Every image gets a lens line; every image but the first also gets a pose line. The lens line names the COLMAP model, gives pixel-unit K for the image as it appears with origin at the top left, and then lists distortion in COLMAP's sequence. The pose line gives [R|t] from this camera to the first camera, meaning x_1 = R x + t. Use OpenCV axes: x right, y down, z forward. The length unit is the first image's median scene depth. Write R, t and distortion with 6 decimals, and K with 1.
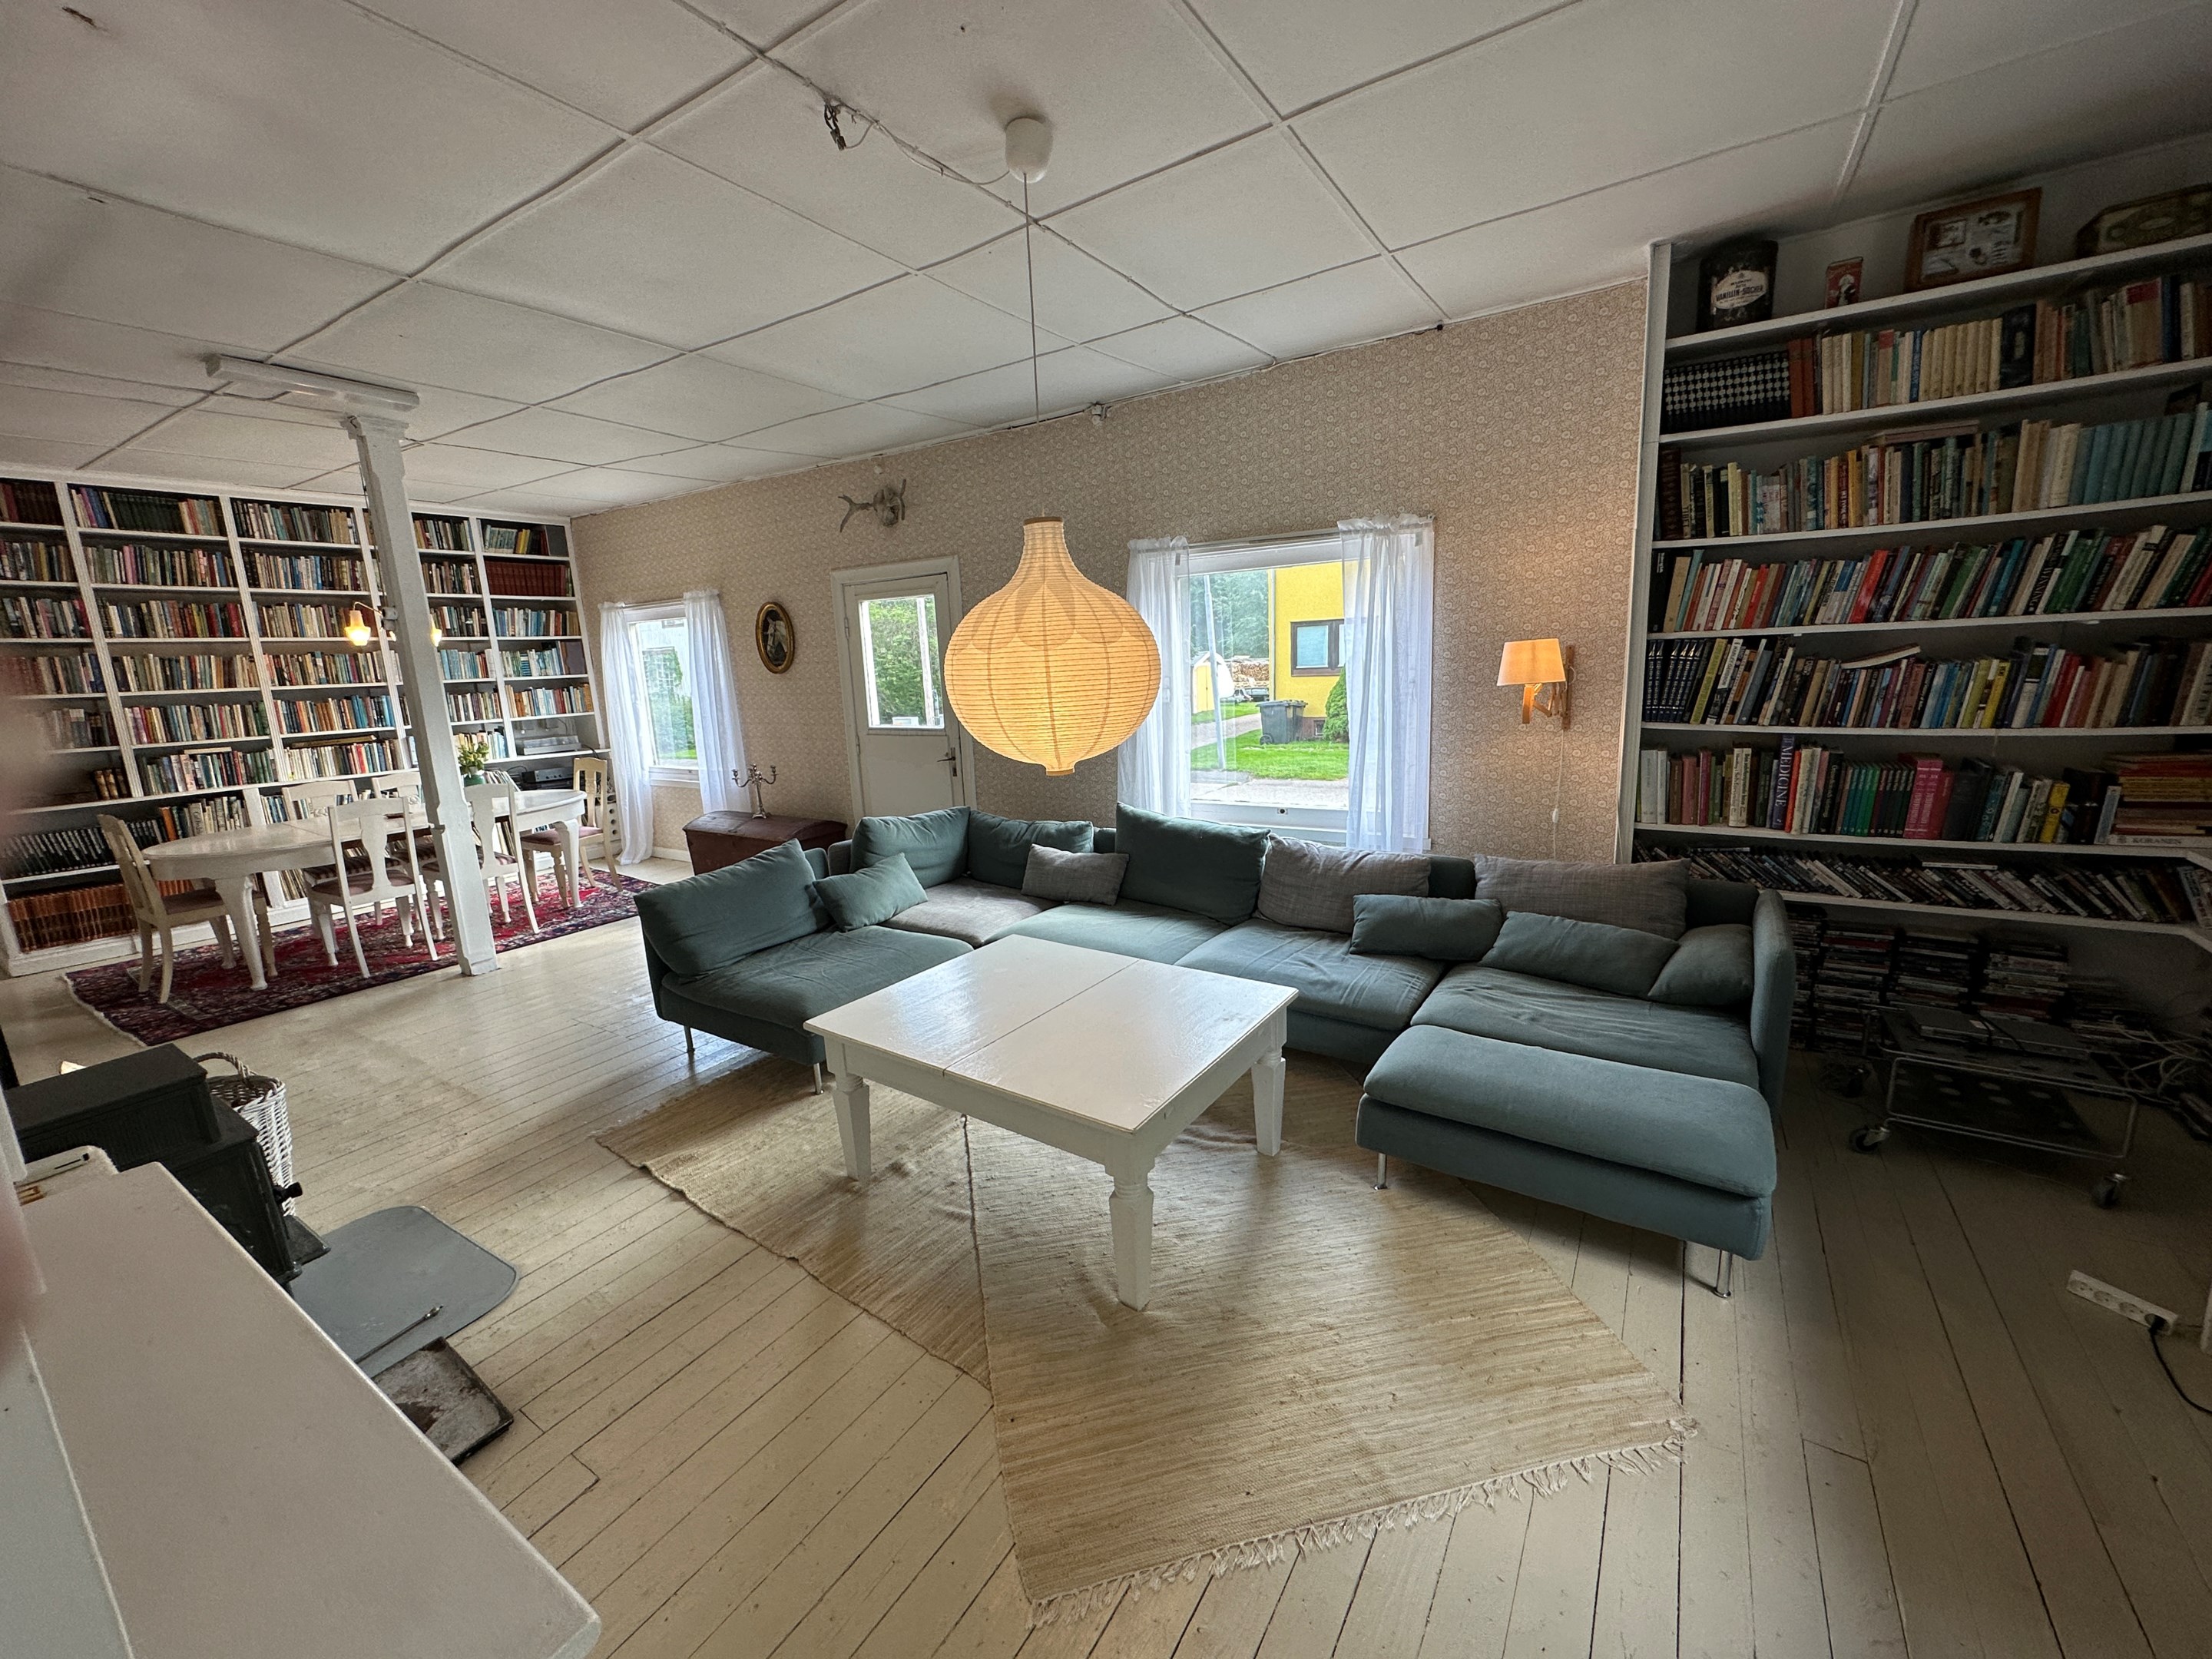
lens RADIAL K [[881.7, 0, 1101.0], [0, 881.7, 830.9], [0, 0, 1]] dist [-0.004626, 0.000717]
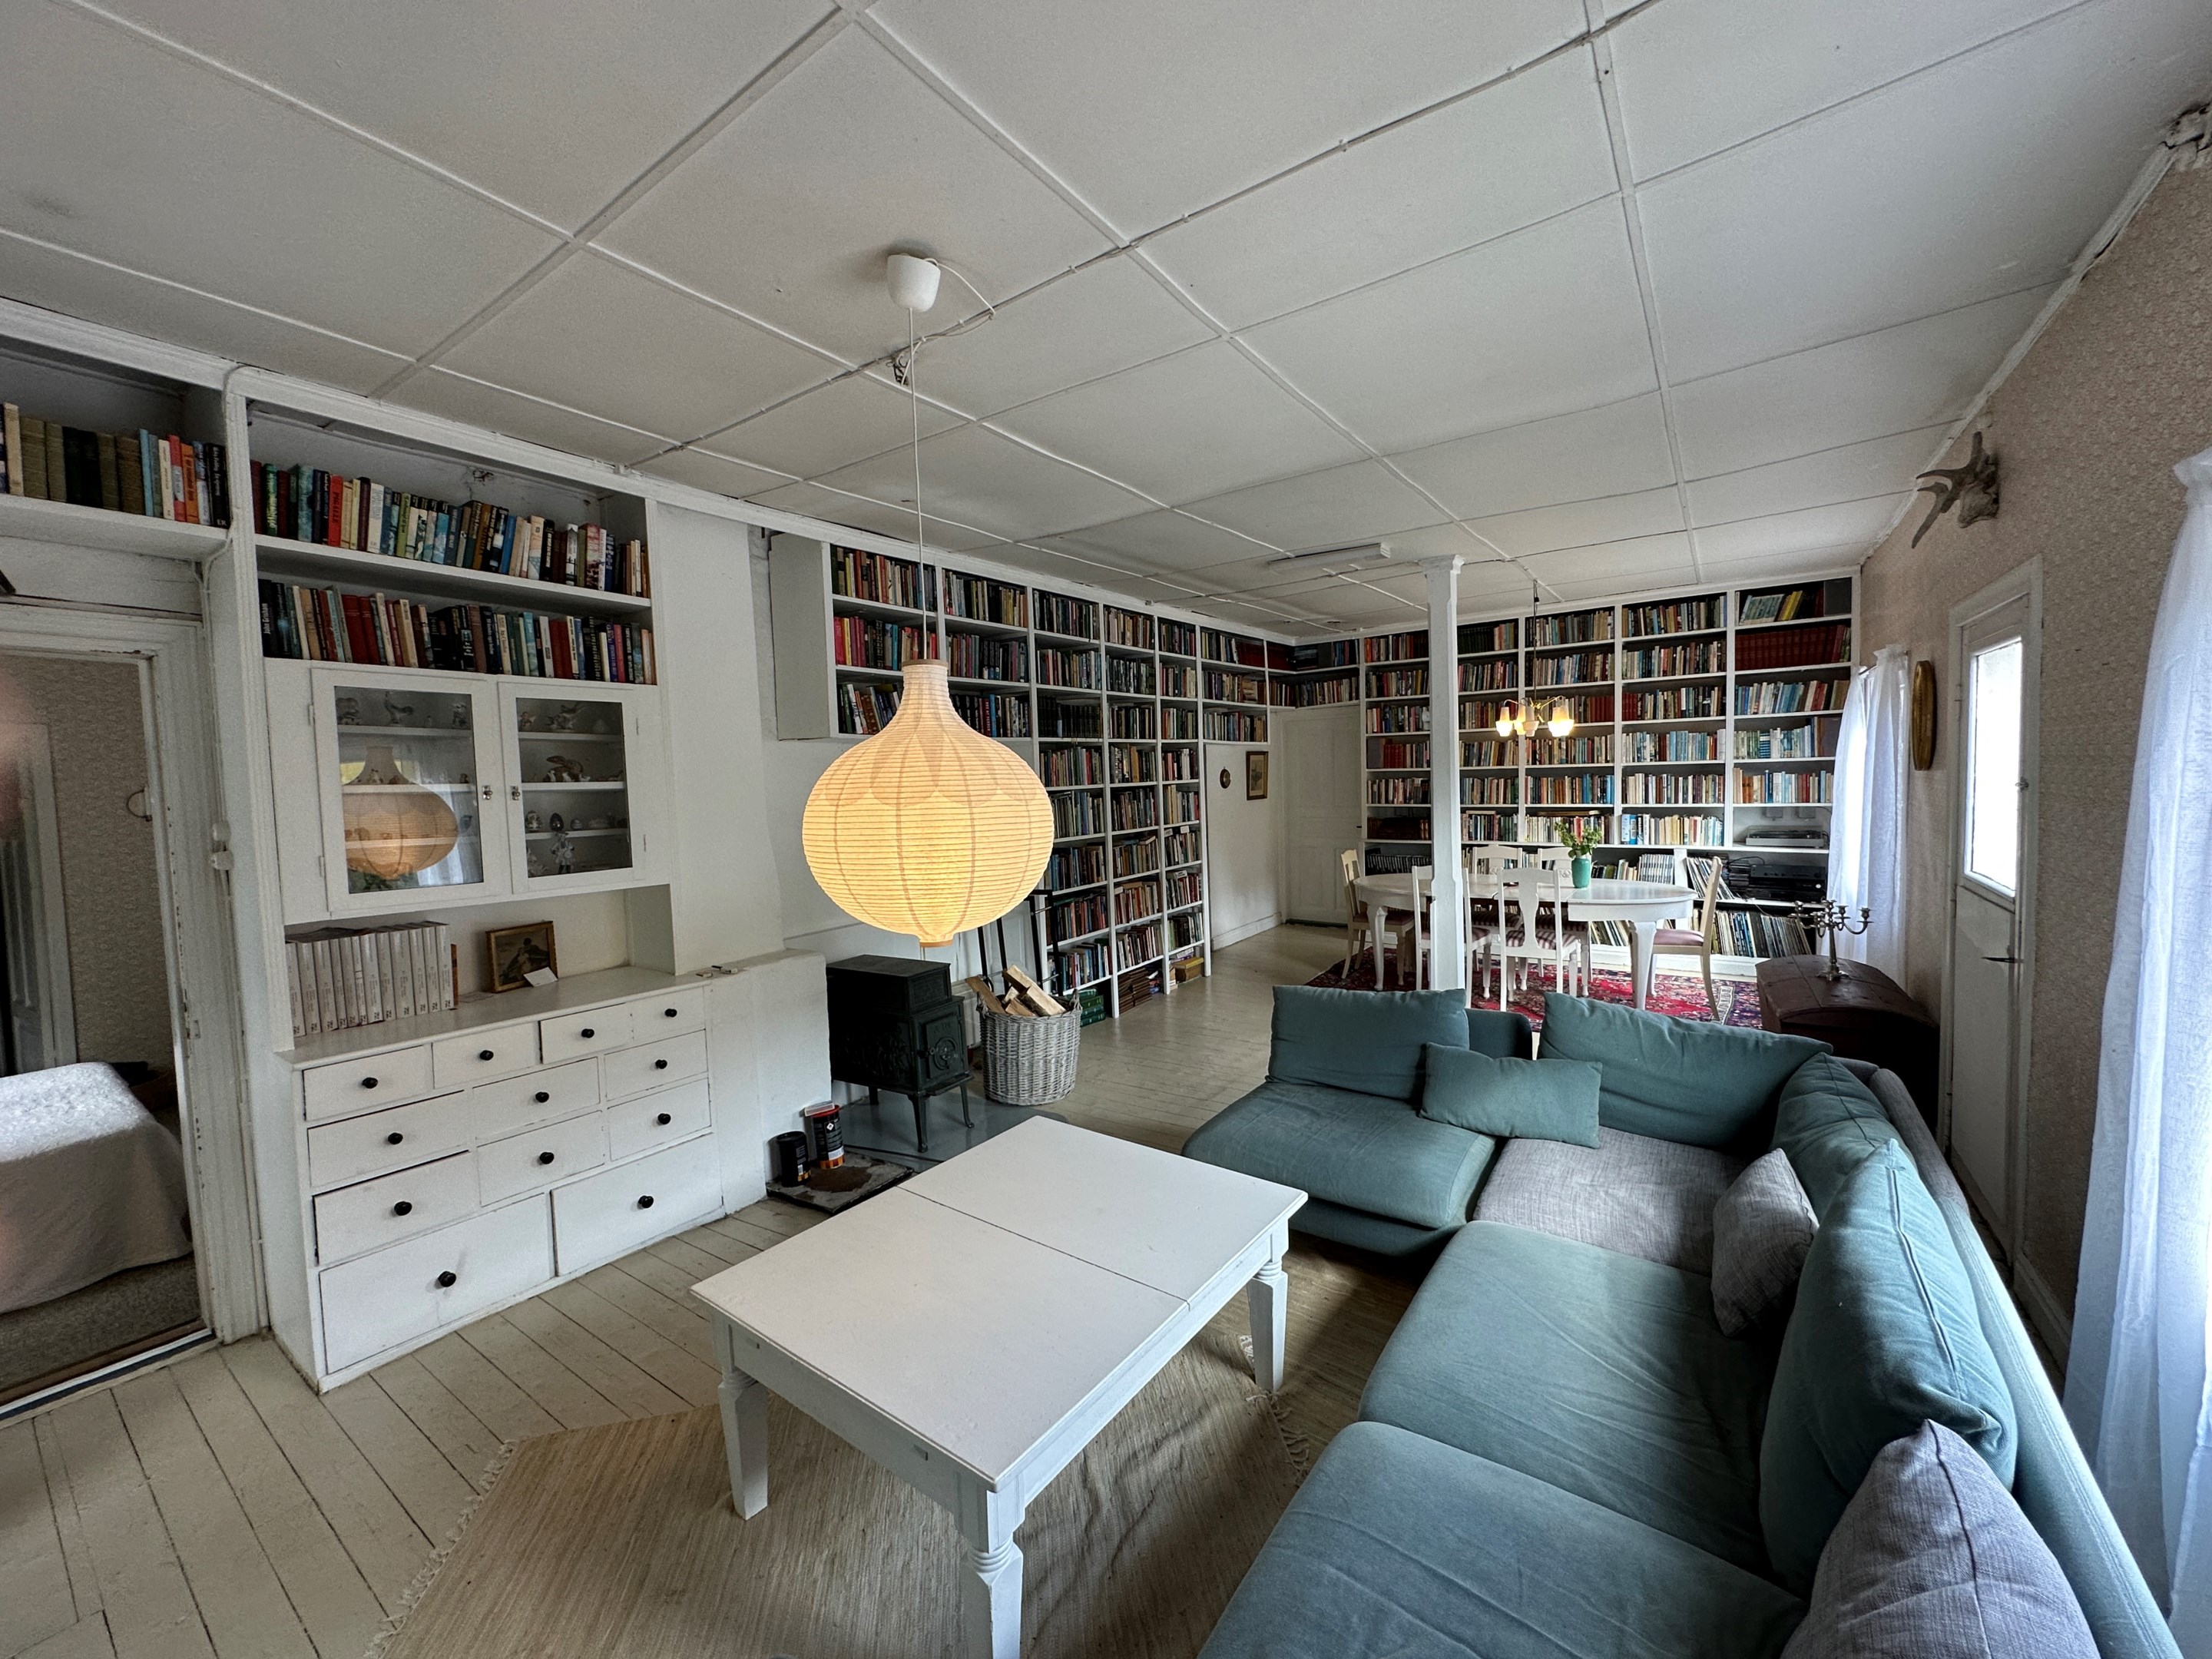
lens RADIAL K [[881.7, 0, 1102.8], [0, 881.7, 823.6], [0, 0, 1]] dist [-0.004626, 0.000717]
pose [[-0.045915, 0.098476, -0.994080, 0.306118], [-0.160778, 0.981427, 0.104649, -0.114034], [0.985922, 0.164631, -0.029229, 0.449690]]
